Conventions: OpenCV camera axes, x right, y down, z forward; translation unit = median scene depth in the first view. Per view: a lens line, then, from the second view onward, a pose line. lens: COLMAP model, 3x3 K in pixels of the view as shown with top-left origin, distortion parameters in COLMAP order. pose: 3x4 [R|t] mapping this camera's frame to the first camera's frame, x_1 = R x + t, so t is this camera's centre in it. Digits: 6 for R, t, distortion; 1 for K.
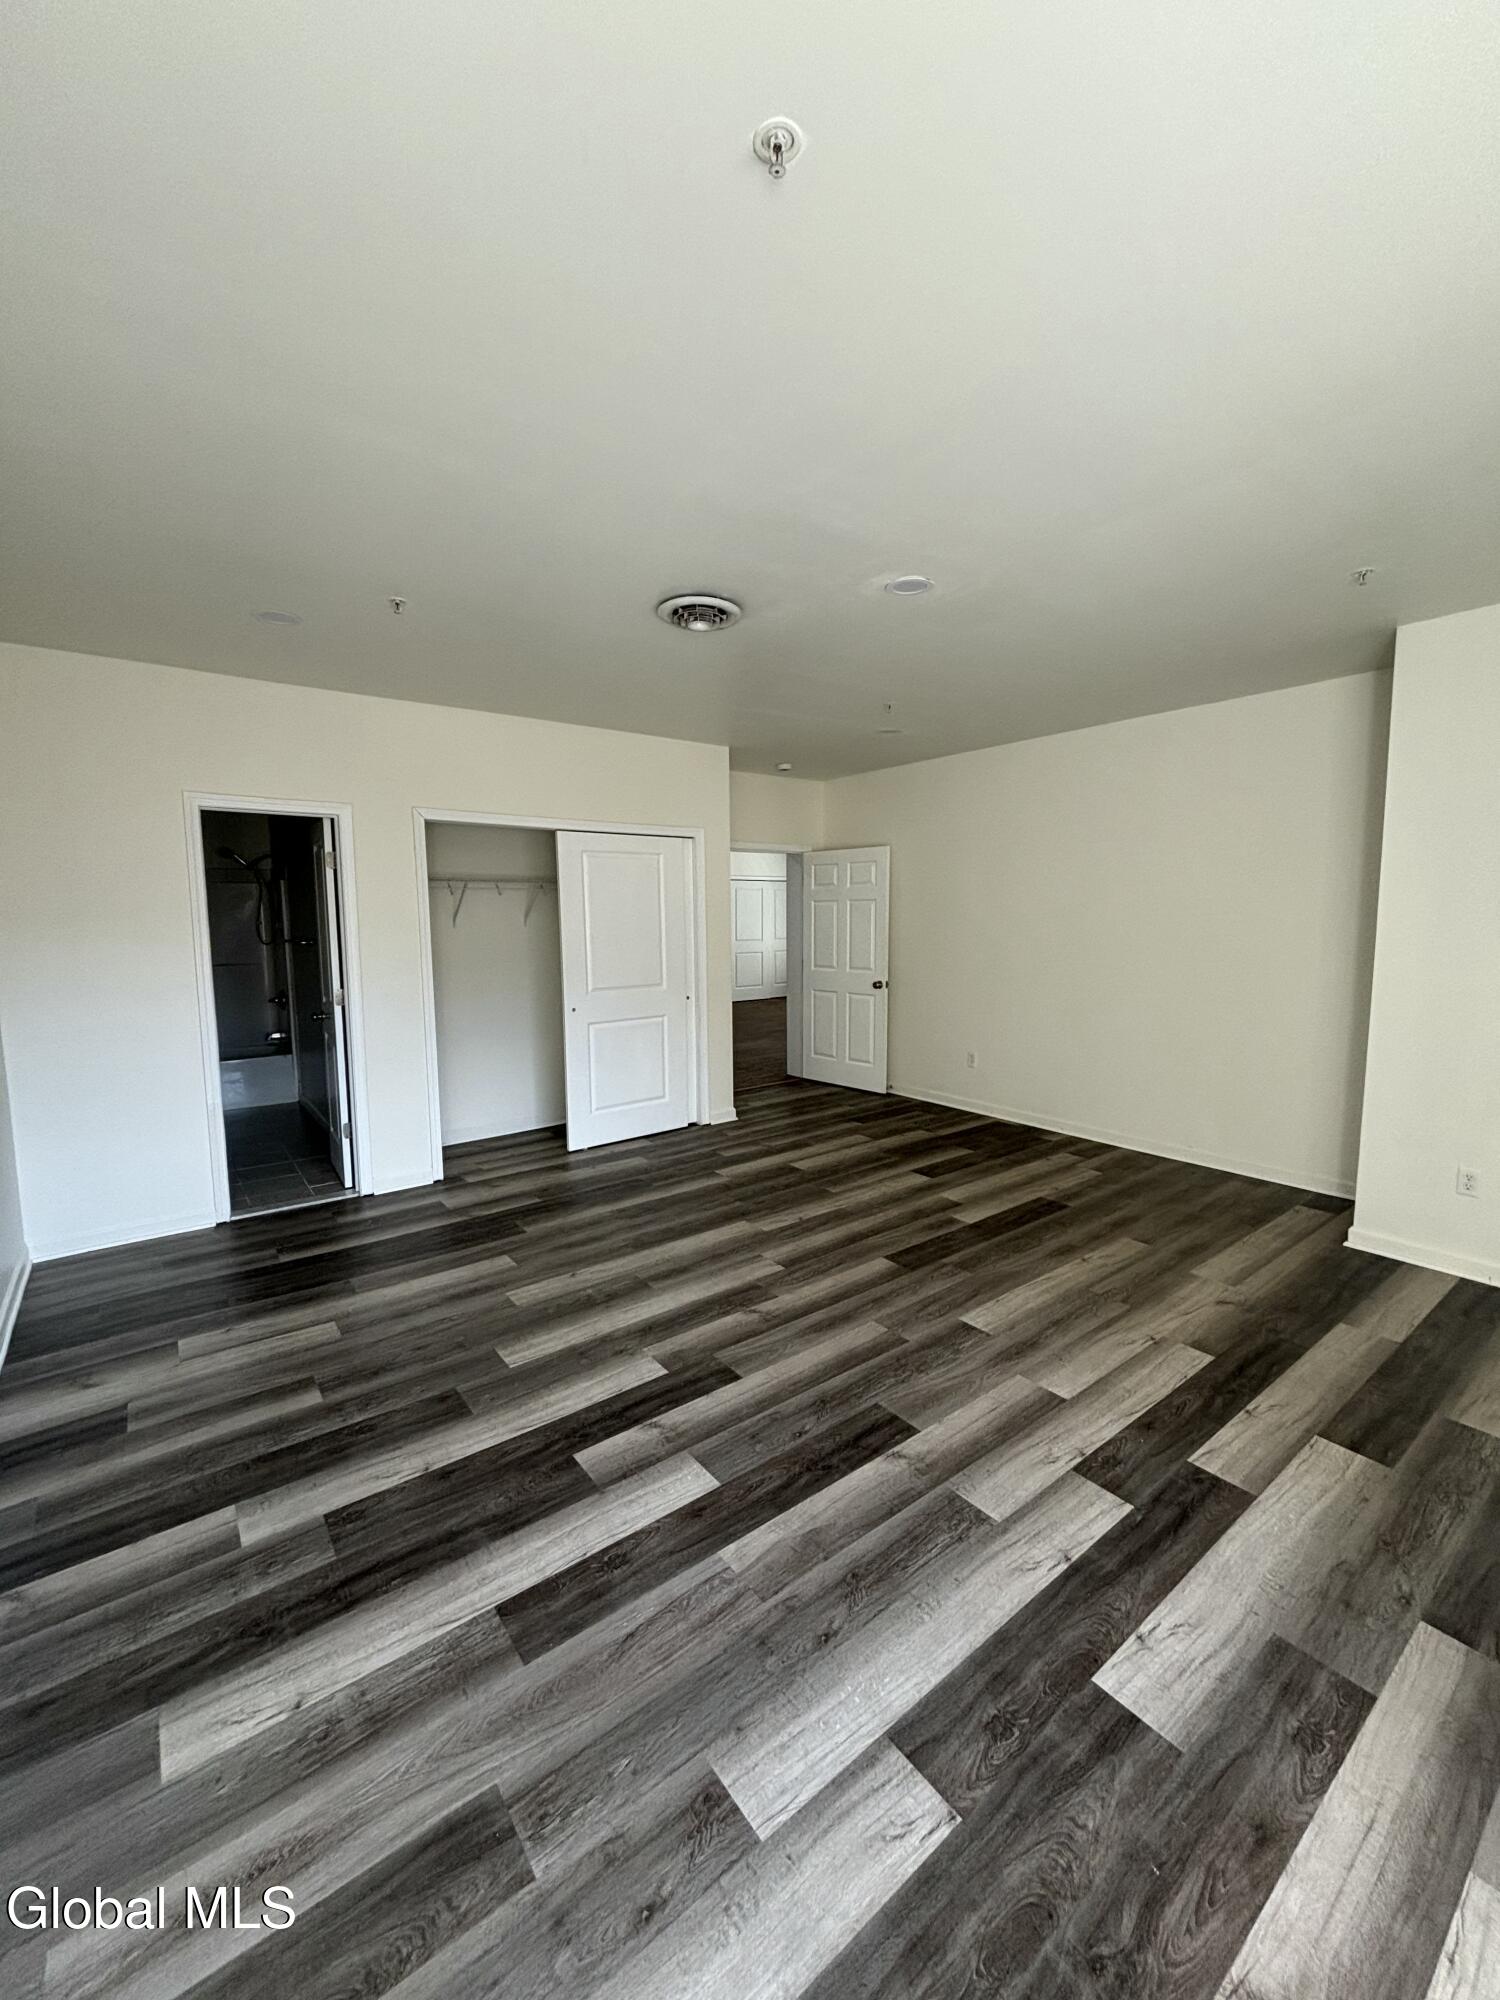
lens RADIAL K [[804.7, 0, 748.5], [0, 804.7, 998.6], [0, 0, 1]] dist [0.003985, 0.000423]
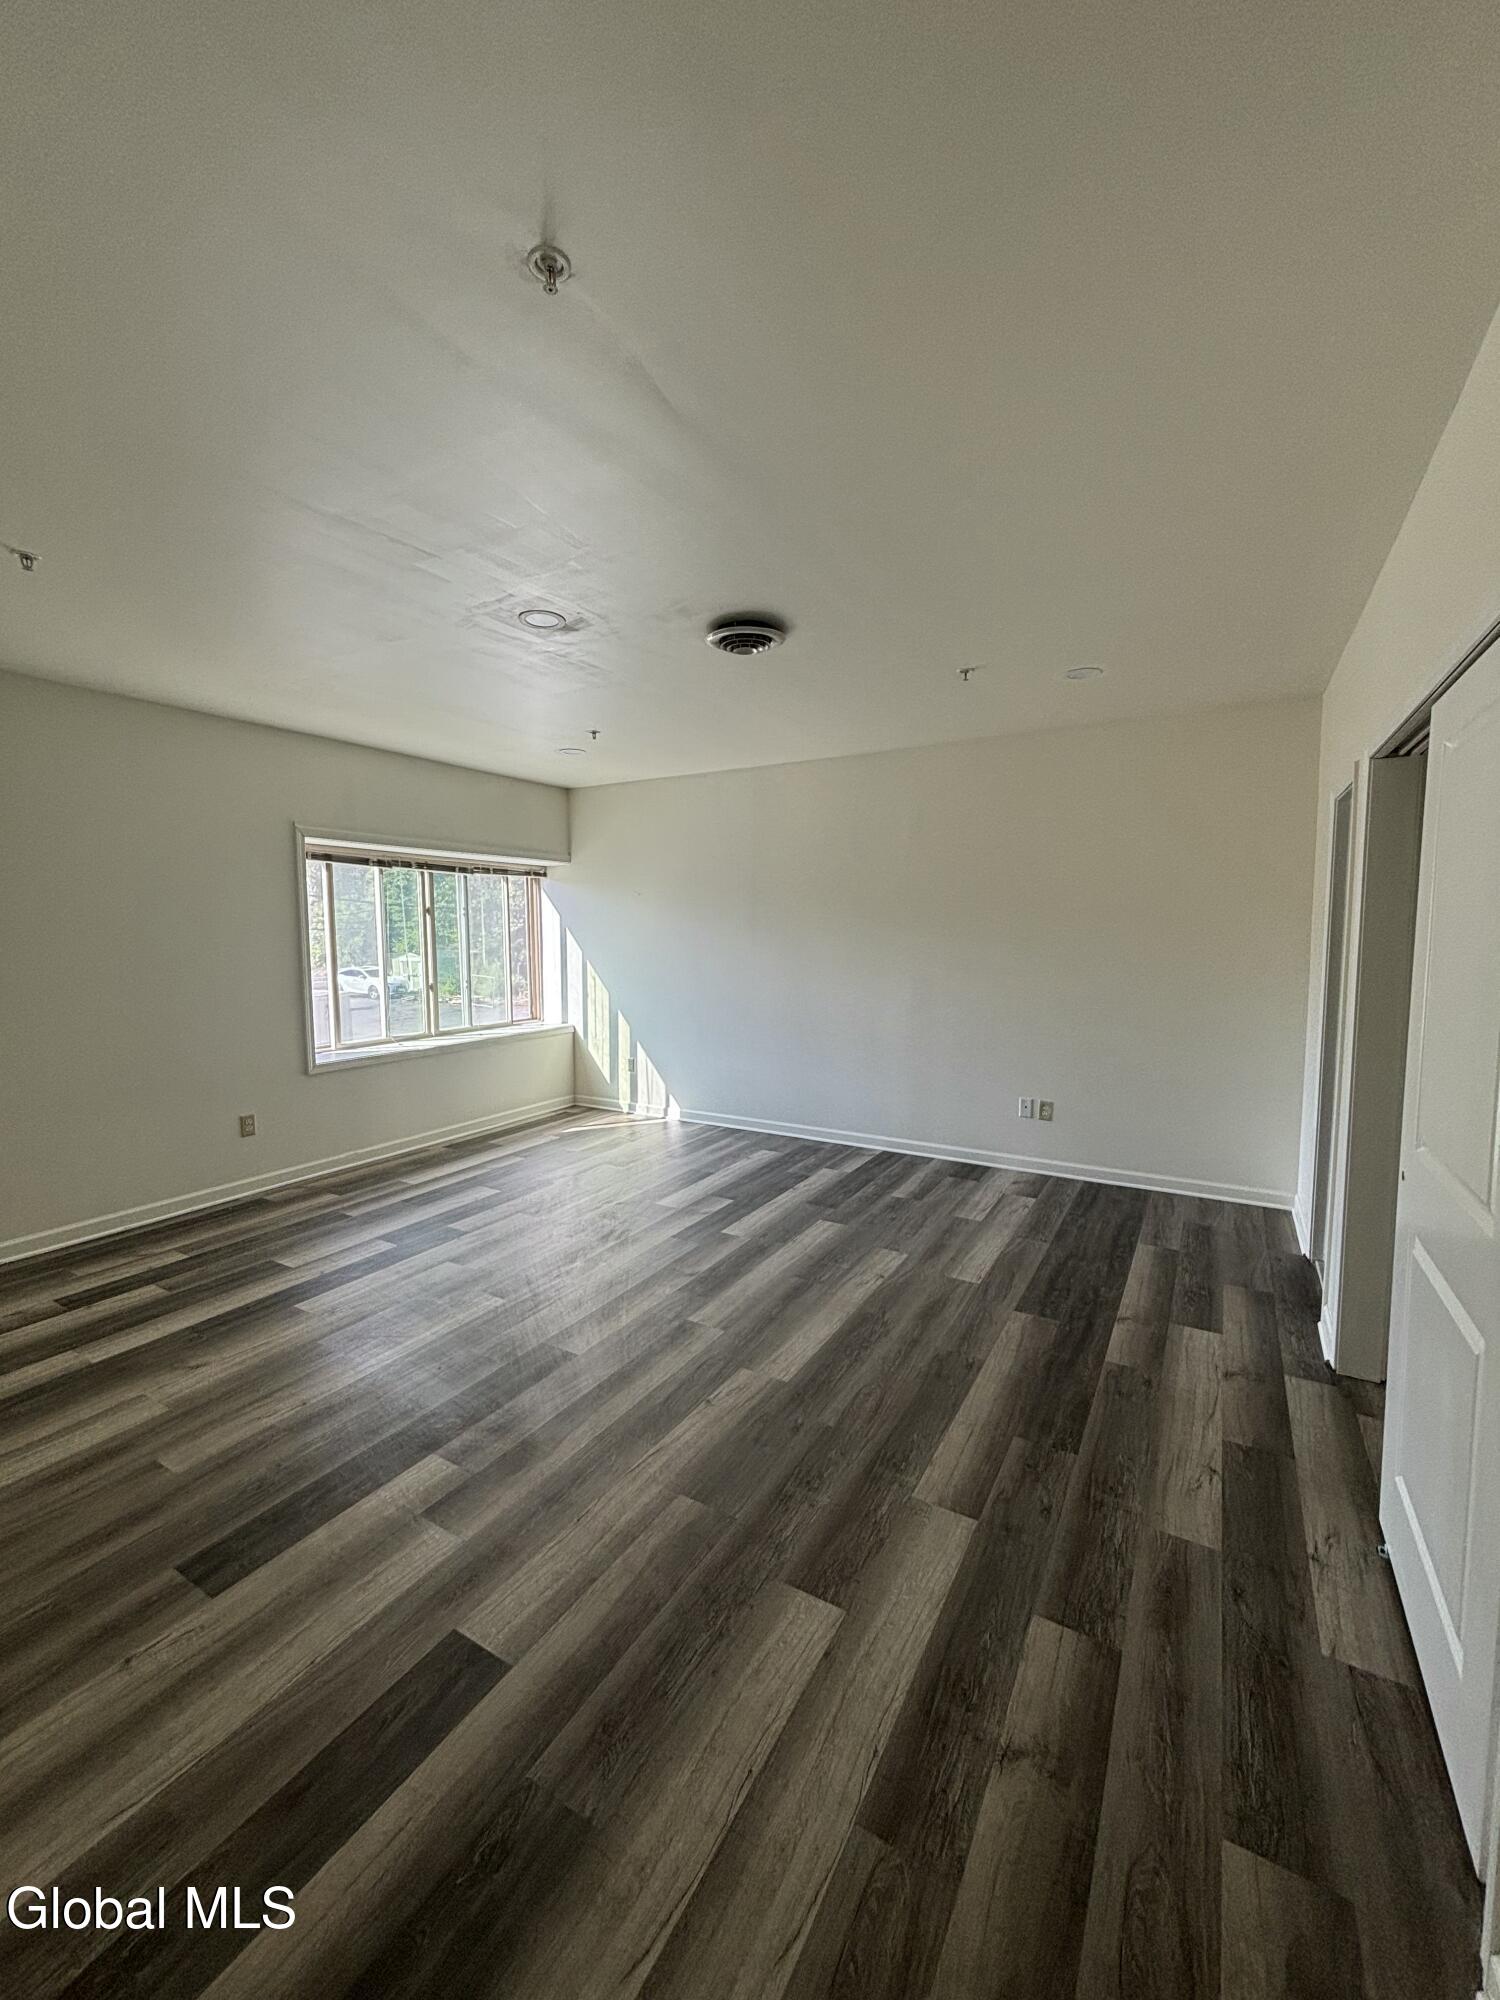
lens RADIAL K [[804.7, 0, 750.2], [0, 804.7, 995.9], [0, 0, 1]] dist [0.003985, 0.000423]
pose [[-0.926099, 0.042419, -0.374889, 0.308426], [-0.031509, 0.981492, 0.188893, -0.197358], [0.375964, 0.186746, -0.907622, 1.813301]]
